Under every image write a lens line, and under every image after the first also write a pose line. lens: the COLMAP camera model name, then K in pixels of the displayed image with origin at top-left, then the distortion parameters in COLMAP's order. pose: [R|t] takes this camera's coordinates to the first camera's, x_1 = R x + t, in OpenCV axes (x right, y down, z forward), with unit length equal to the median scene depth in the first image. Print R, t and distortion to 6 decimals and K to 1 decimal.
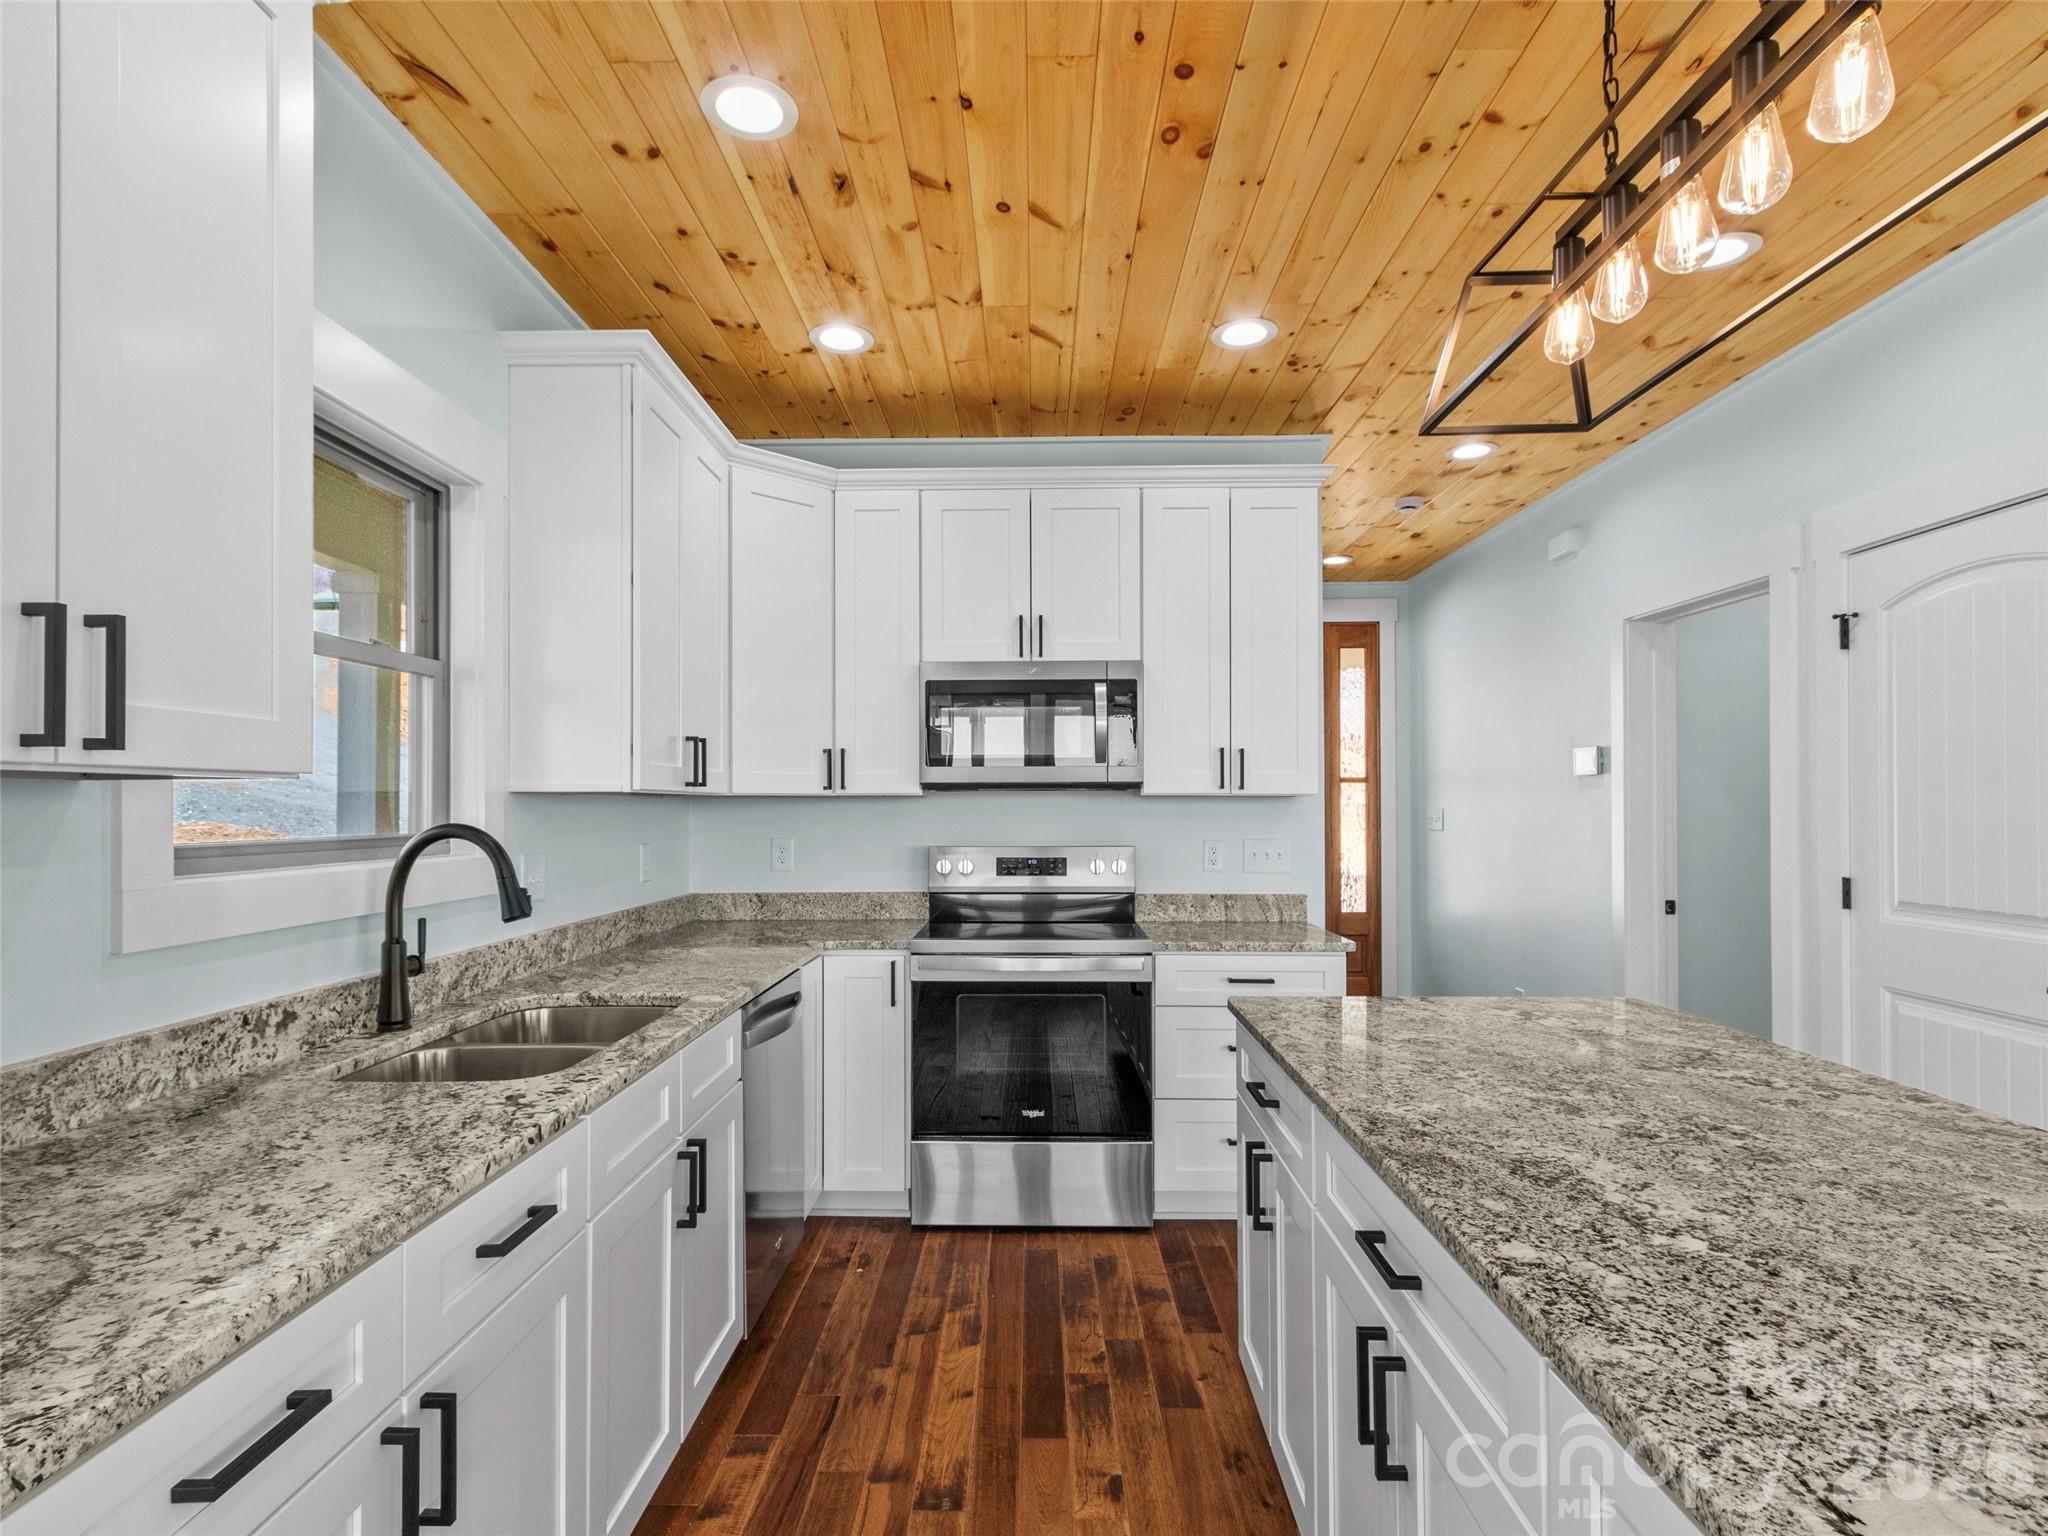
lens RADIAL K [[1049.3, 0, 1010.3], [0, 1049.3, 793.6], [0, 0, 1]] dist [0.001636, 0.000108]
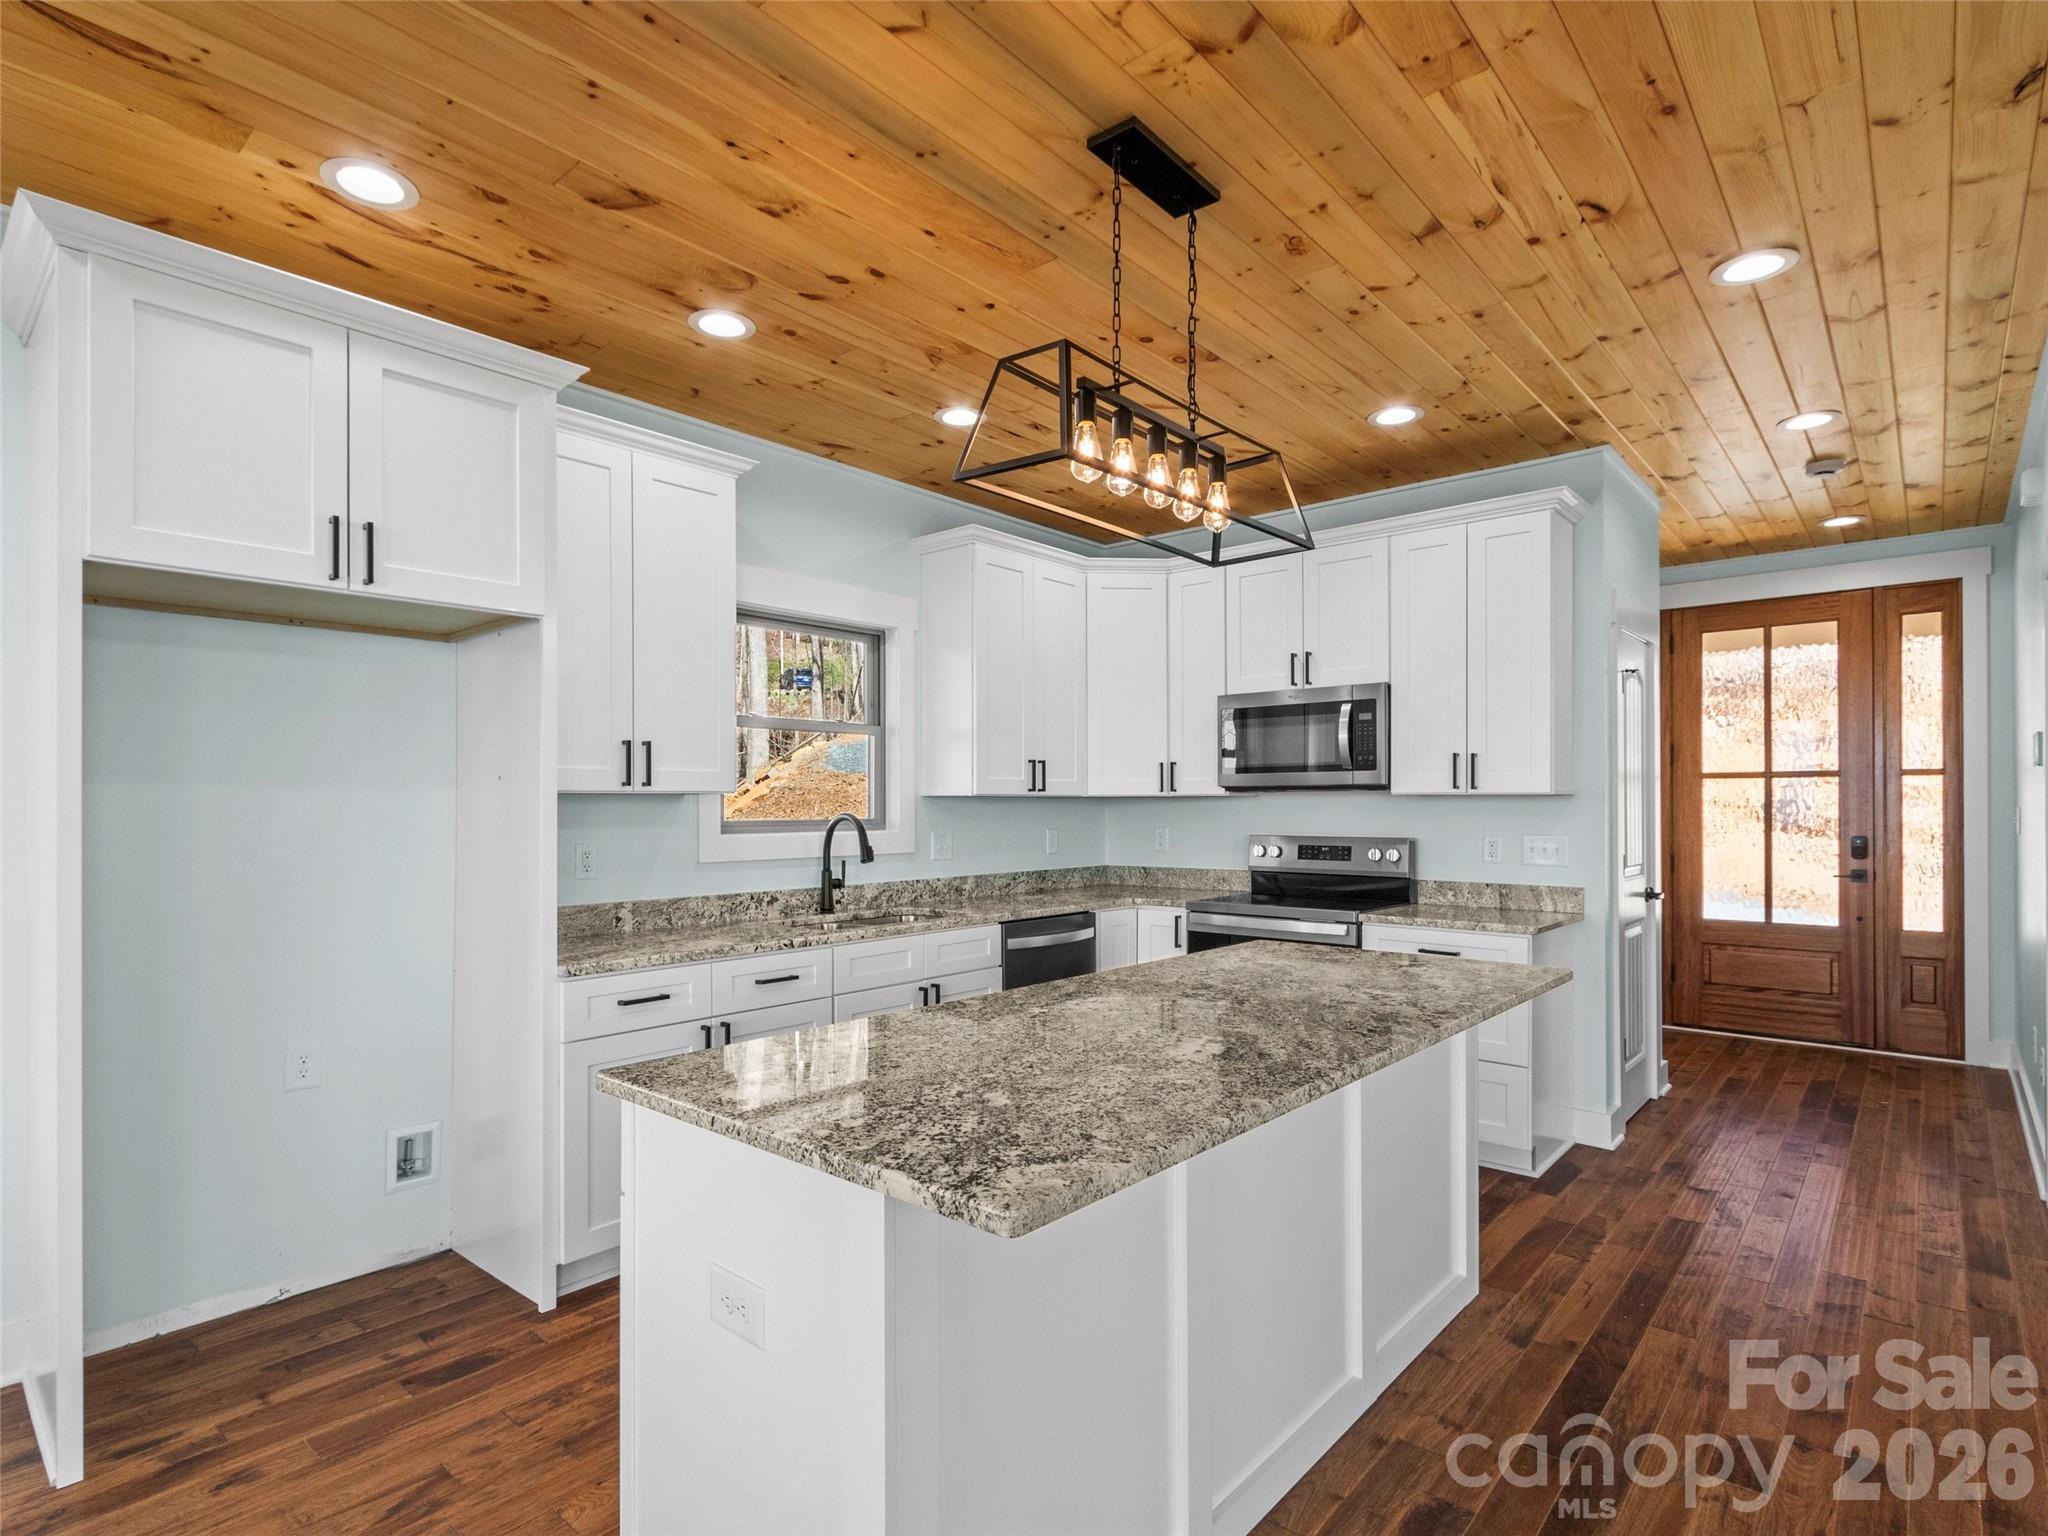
lens RADIAL K [[1045.7, 0, 1009.7], [0, 1045.7, 801.0], [0, 0, 1]] dist [-0.001630, -0.000372]
pose [[0.766071, -0.003077, -0.642749, 0.651212], [0.009180, 0.999939, 0.006155, -0.002982], [0.642691, -0.010616, 0.766052, -0.218376]]
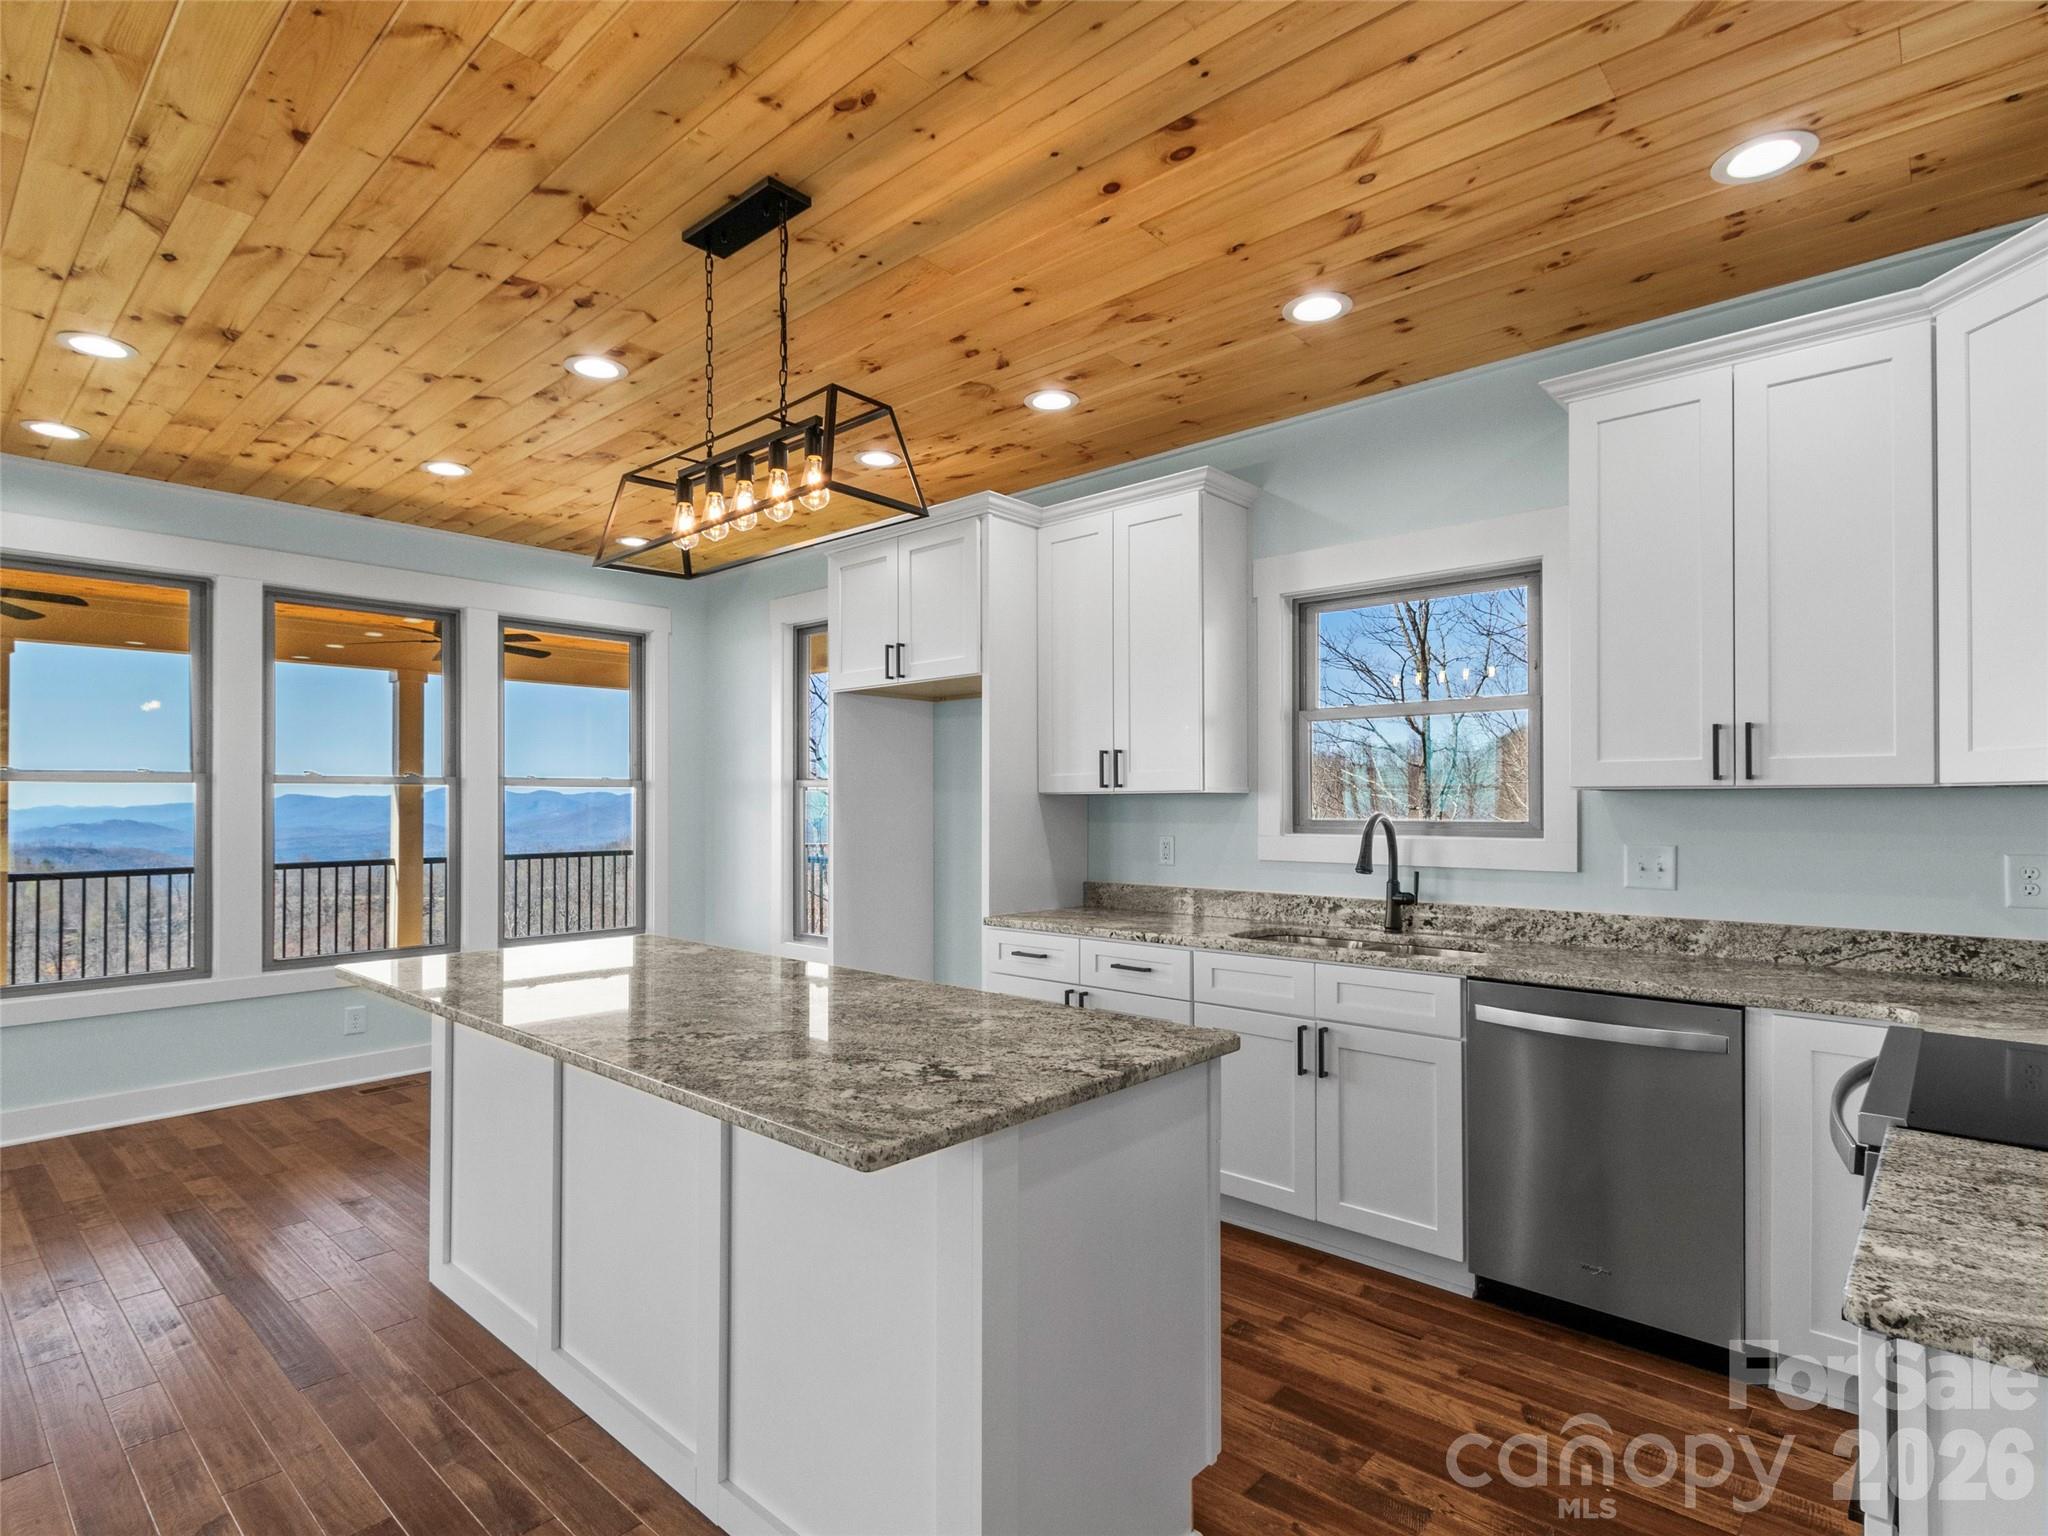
lens RADIAL K [[1044.2, 0, 1008.1], [0, 1044.2, 789.7], [0, 0, 1]] dist [0.004362, -0.001573]
pose [[-0.657770, -0.008043, -0.753176, 0.724368], [0.011860, 0.999708, -0.021033, 0.012450], [0.753126, -0.022768, -0.657483, 1.072804]]
